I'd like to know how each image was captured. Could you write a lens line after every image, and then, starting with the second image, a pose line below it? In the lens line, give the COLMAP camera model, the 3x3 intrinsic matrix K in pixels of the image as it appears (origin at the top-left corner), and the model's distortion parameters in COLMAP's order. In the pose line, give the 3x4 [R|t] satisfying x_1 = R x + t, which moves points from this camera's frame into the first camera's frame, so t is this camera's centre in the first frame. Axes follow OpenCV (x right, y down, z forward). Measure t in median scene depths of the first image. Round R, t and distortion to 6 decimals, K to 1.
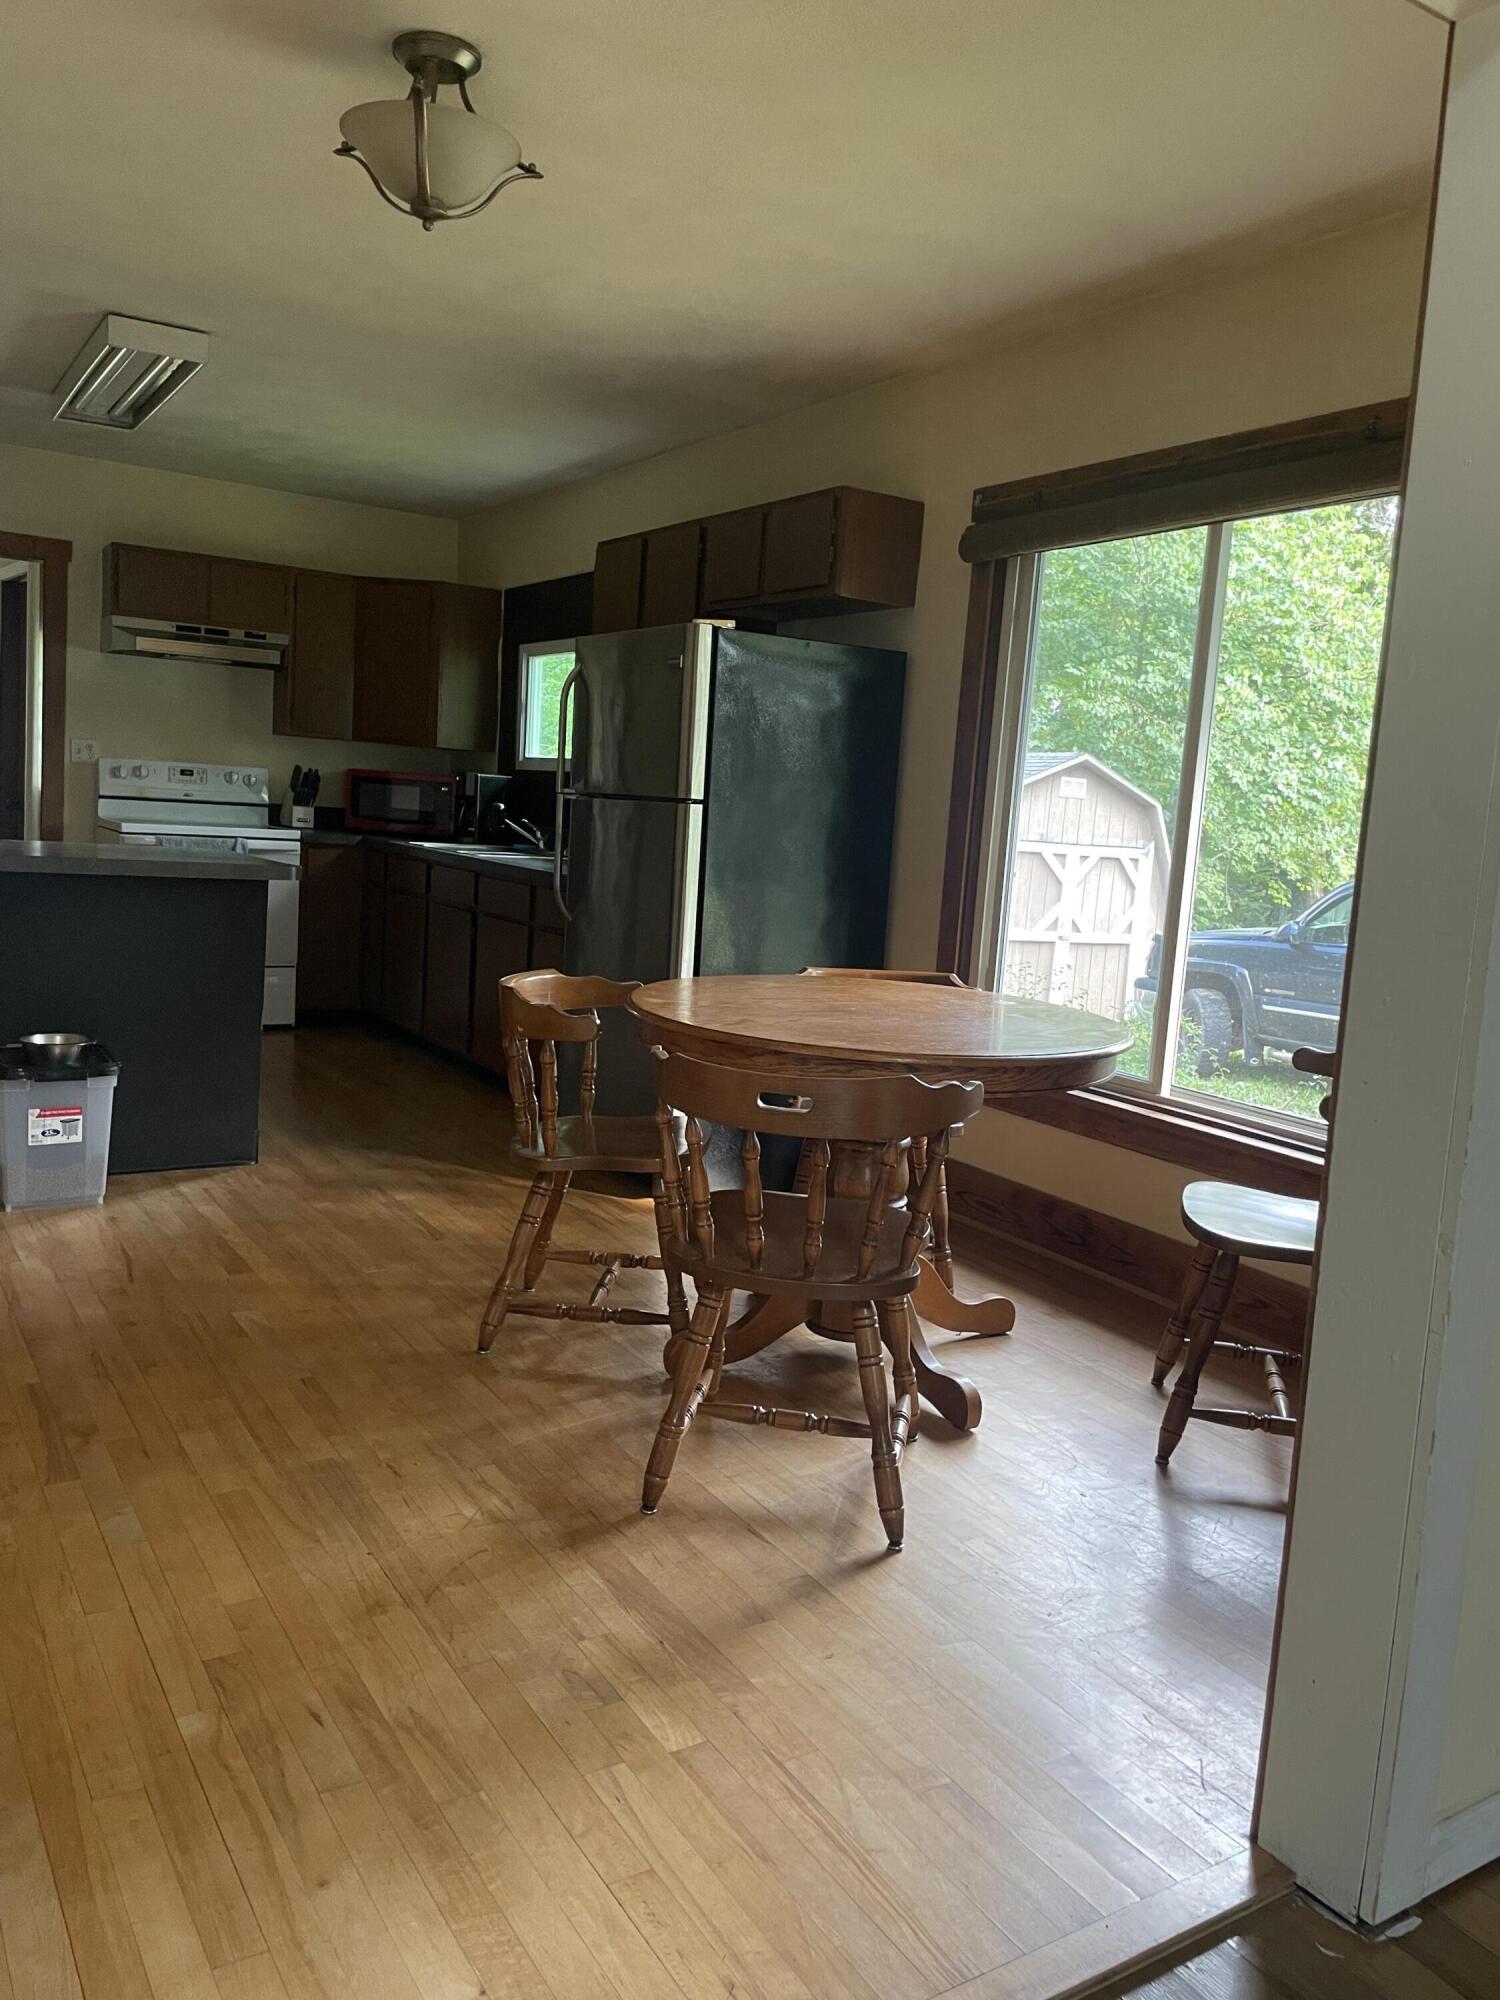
lens RADIAL K [[1523.7, 0, 754.3], [0, 1523.7, 994.9], [0, 0, 1]] dist [0.043252, -0.008662]
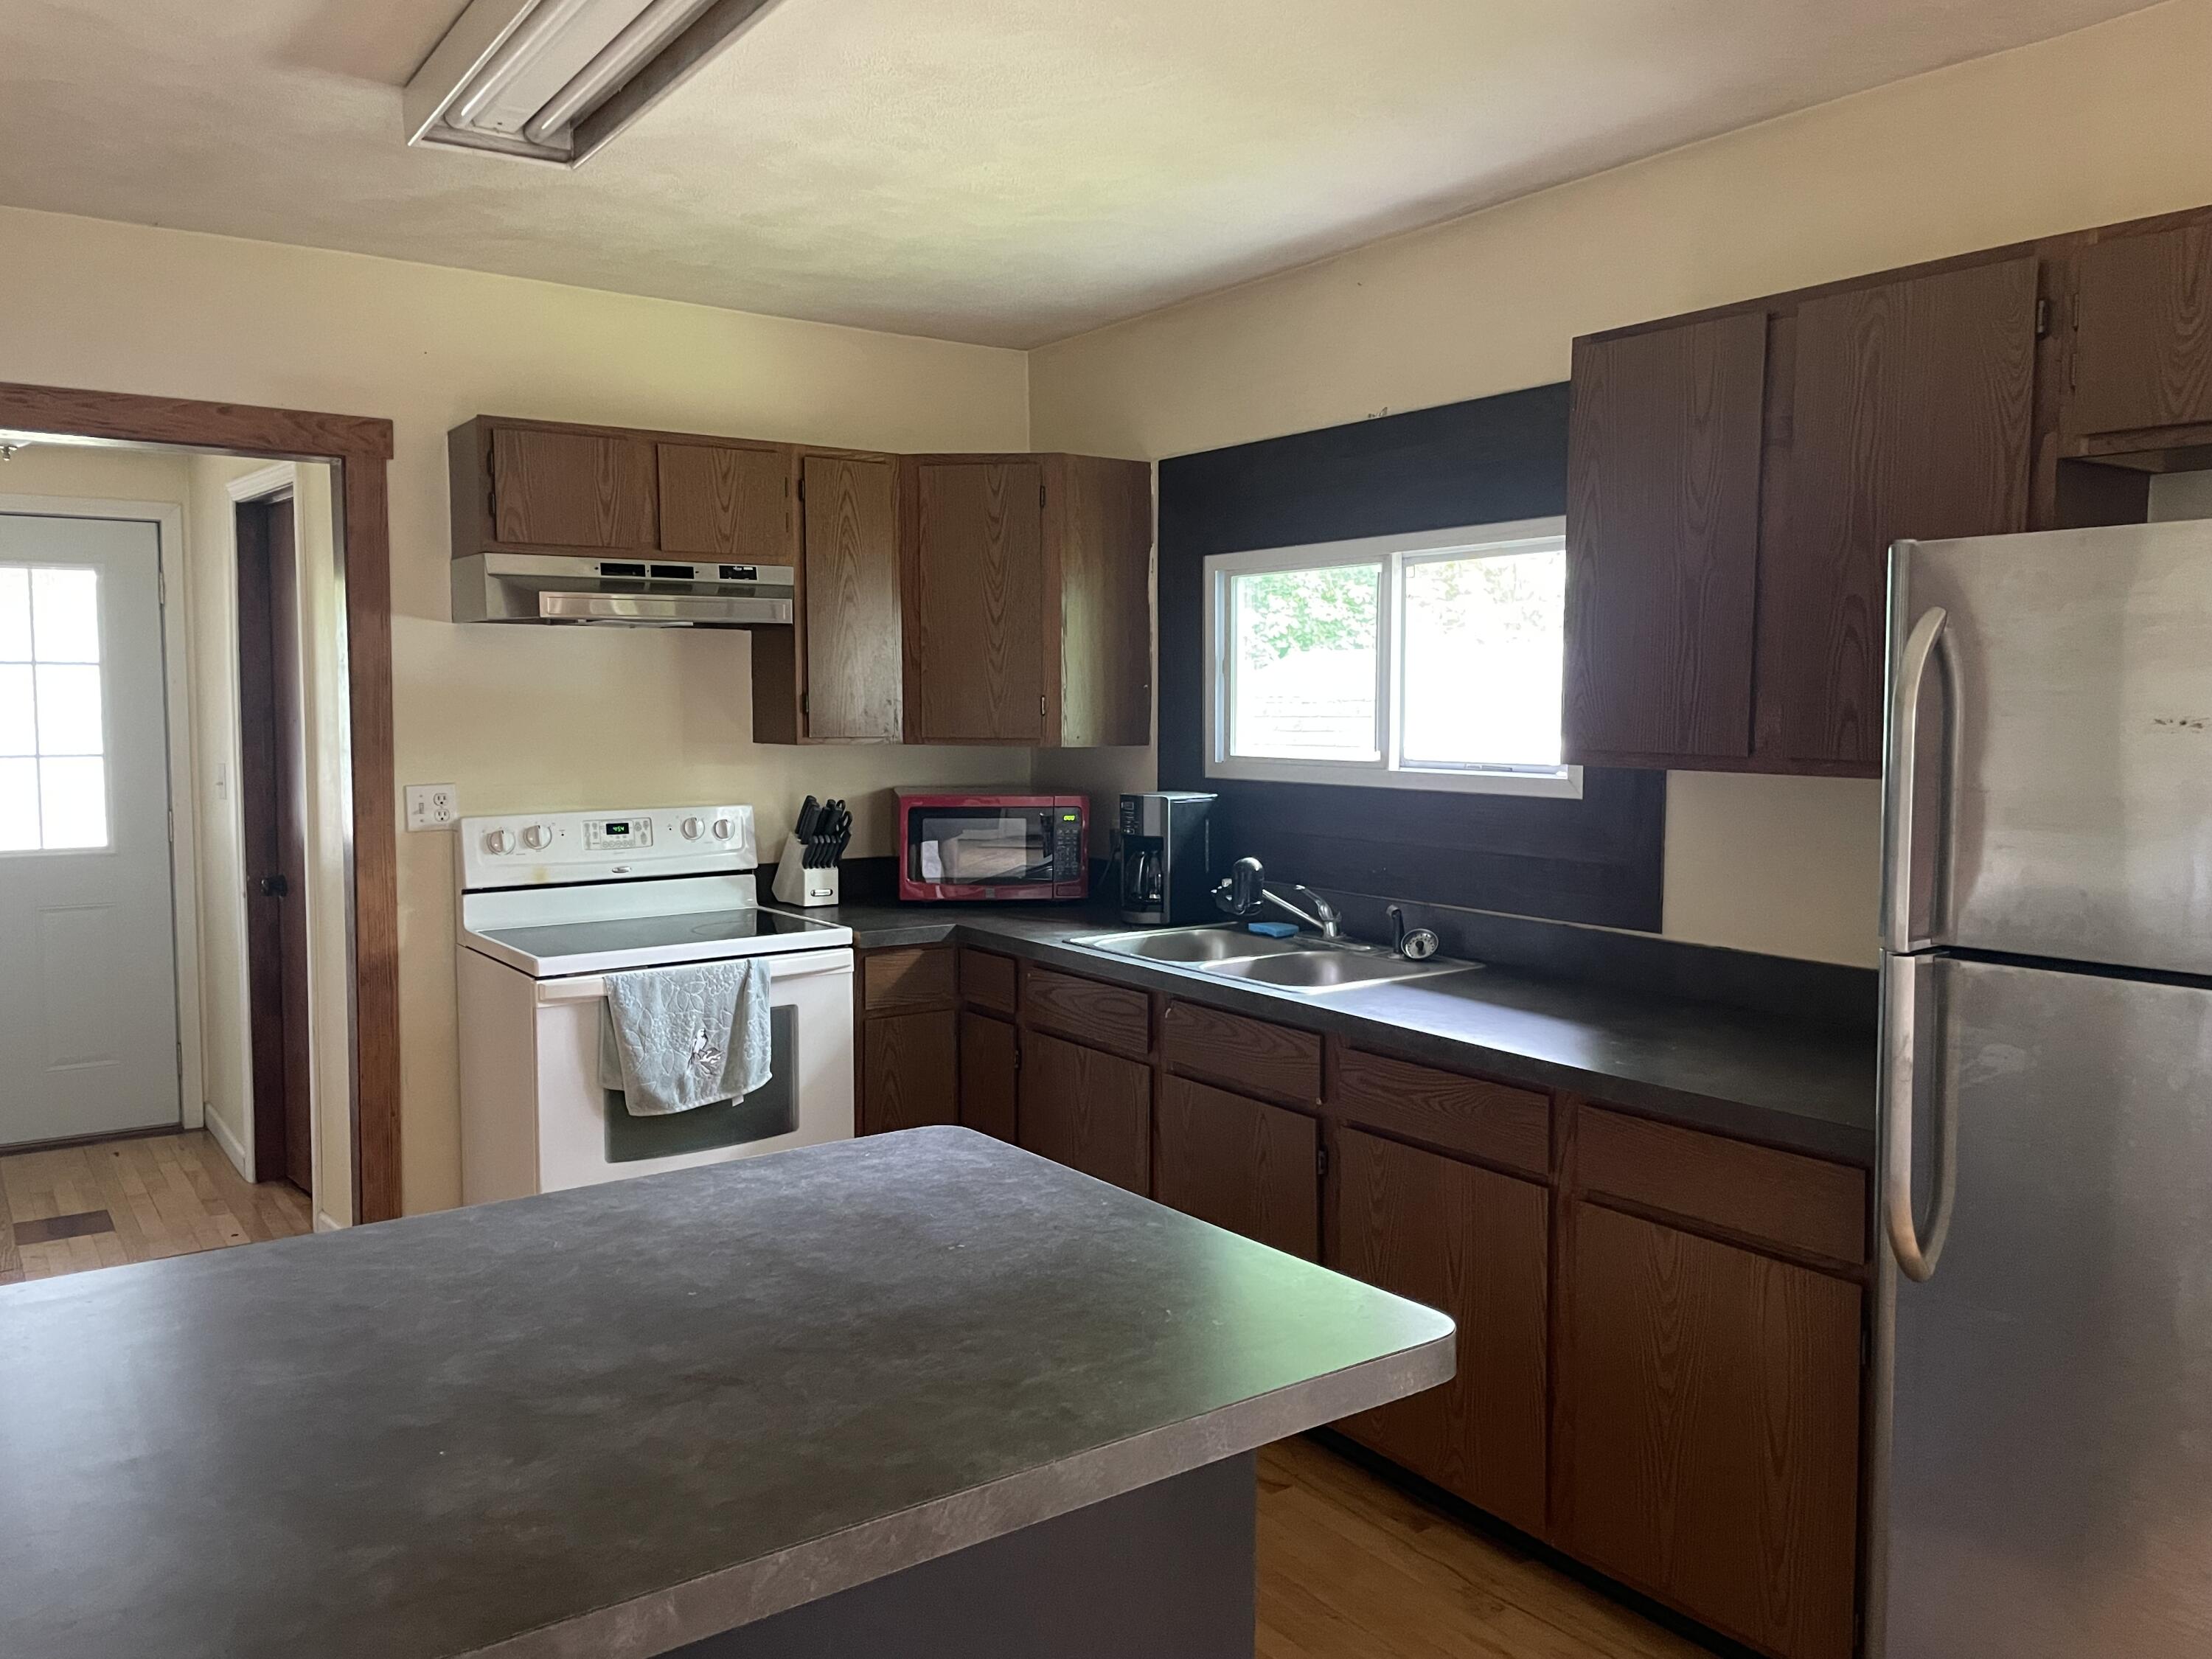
lens RADIAL K [[1685.3, 0, 1106.1], [0, 1685.3, 829.4], [0, 0, 1]] dist [0.043252, -0.008662]
pose [[0.995881, -0.071564, 0.055670, -0.235847], [0.074072, 0.996265, -0.044373, -0.107491], [-0.052286, 0.048314, 0.997463, 0.400540]]
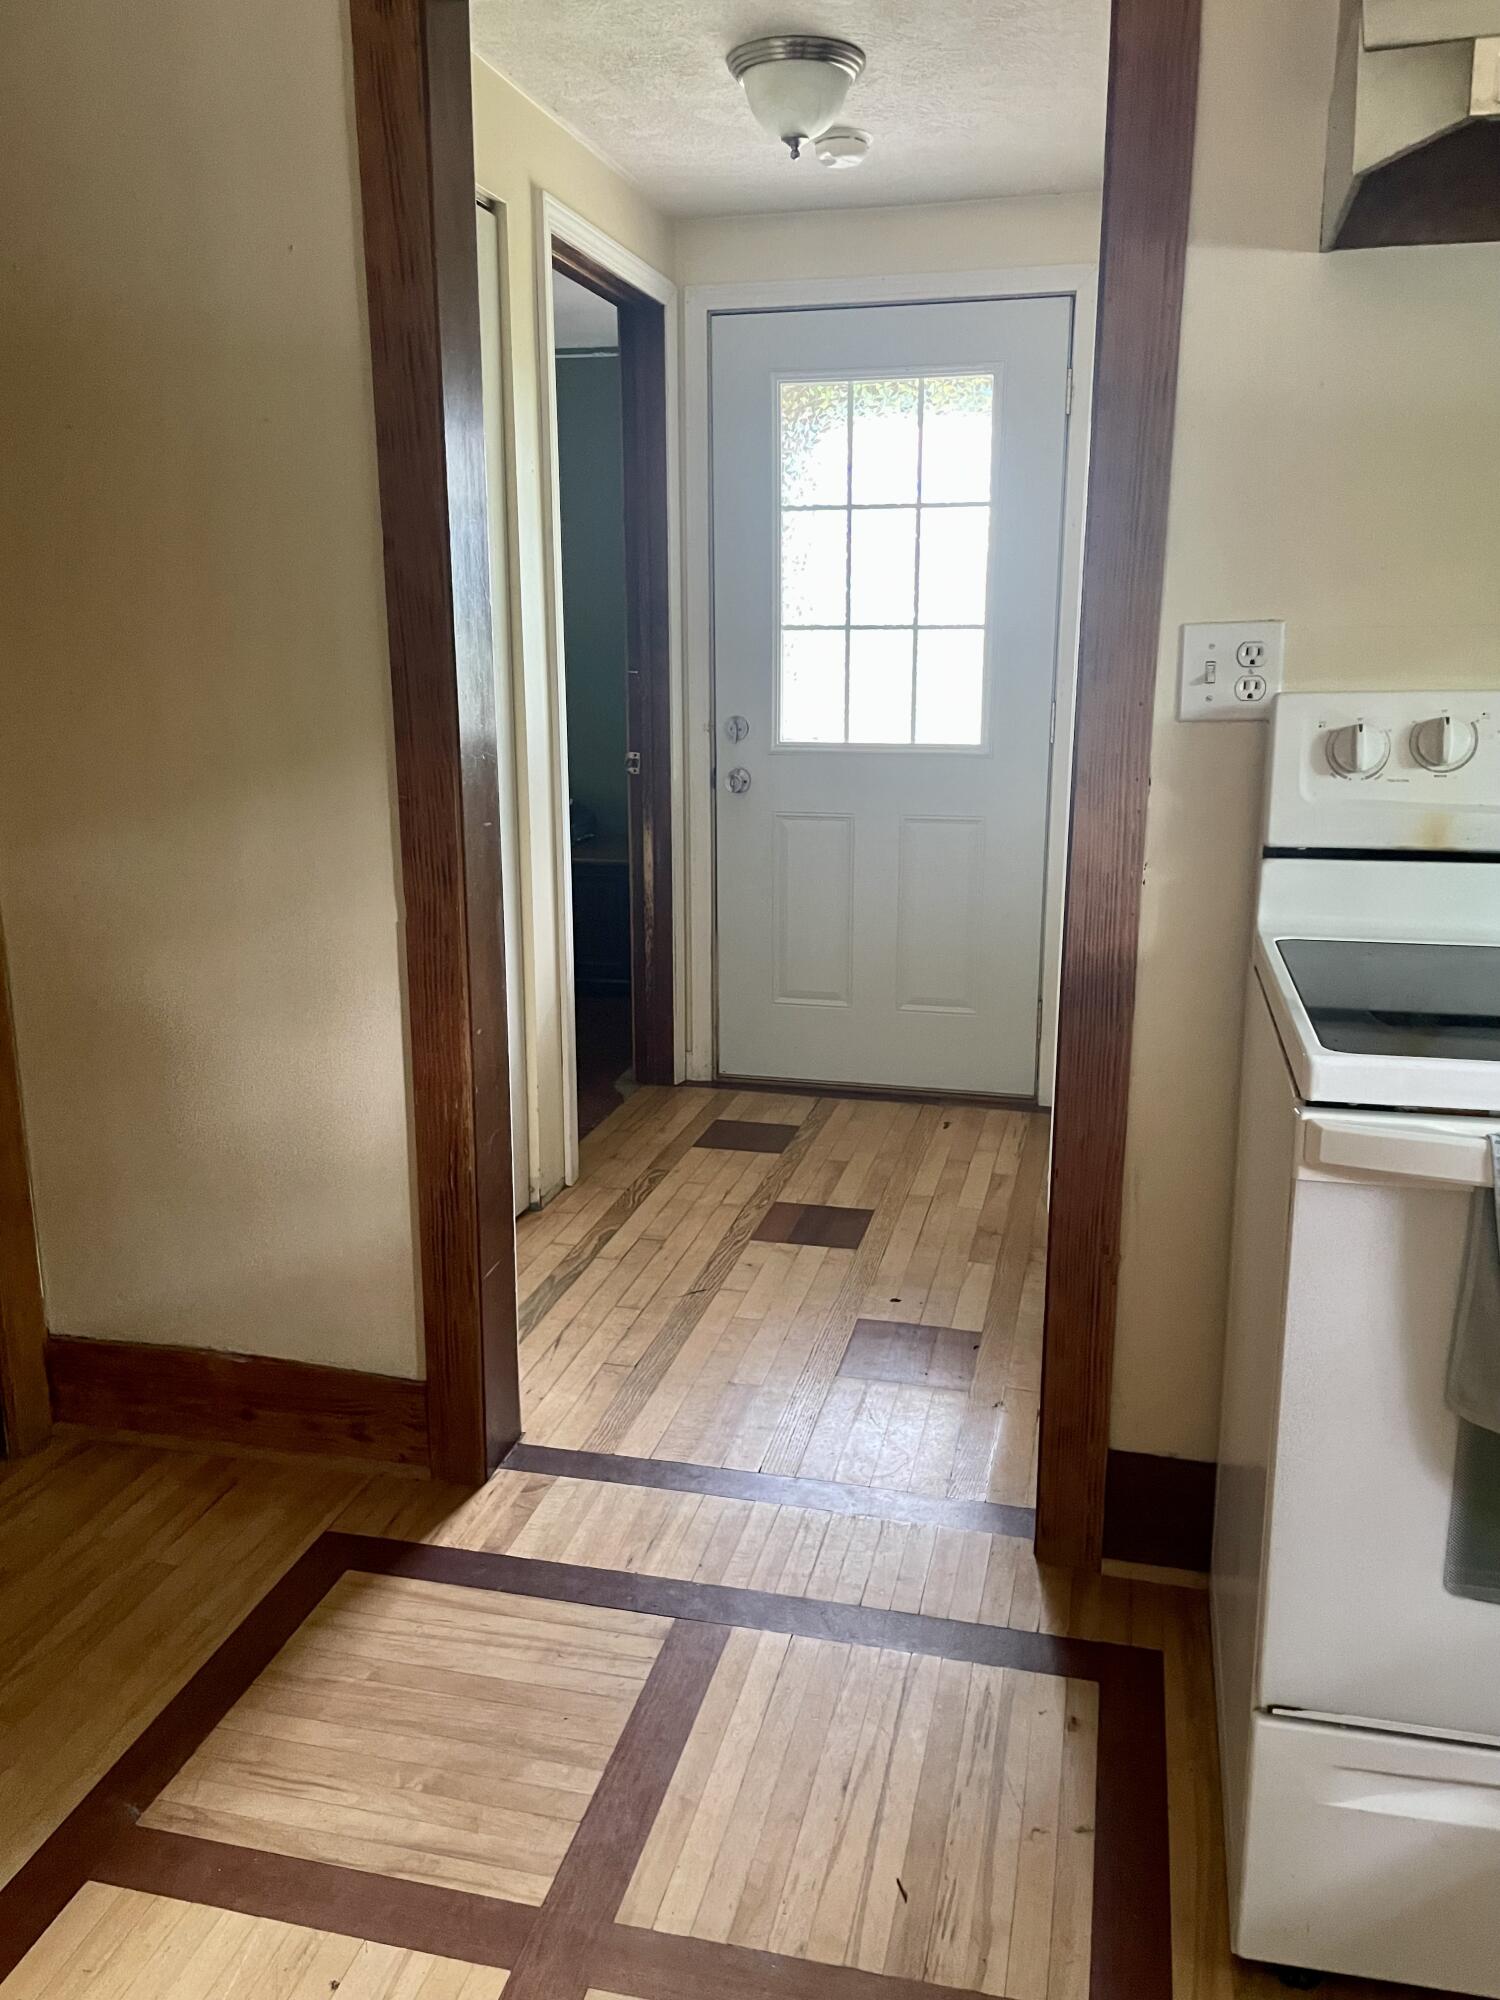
lens RADIAL K [[1523.7, 0, 758.8], [0, 1523.7, 1001.4], [0, 0, 1]] dist [0.043252, -0.008662]
pose [[0.701025, 0.098305, -0.706329, -0.303965], [-0.045415, 0.994597, 0.093351, -0.123888], [0.711689, -0.033364, 0.701702, 0.761610]]
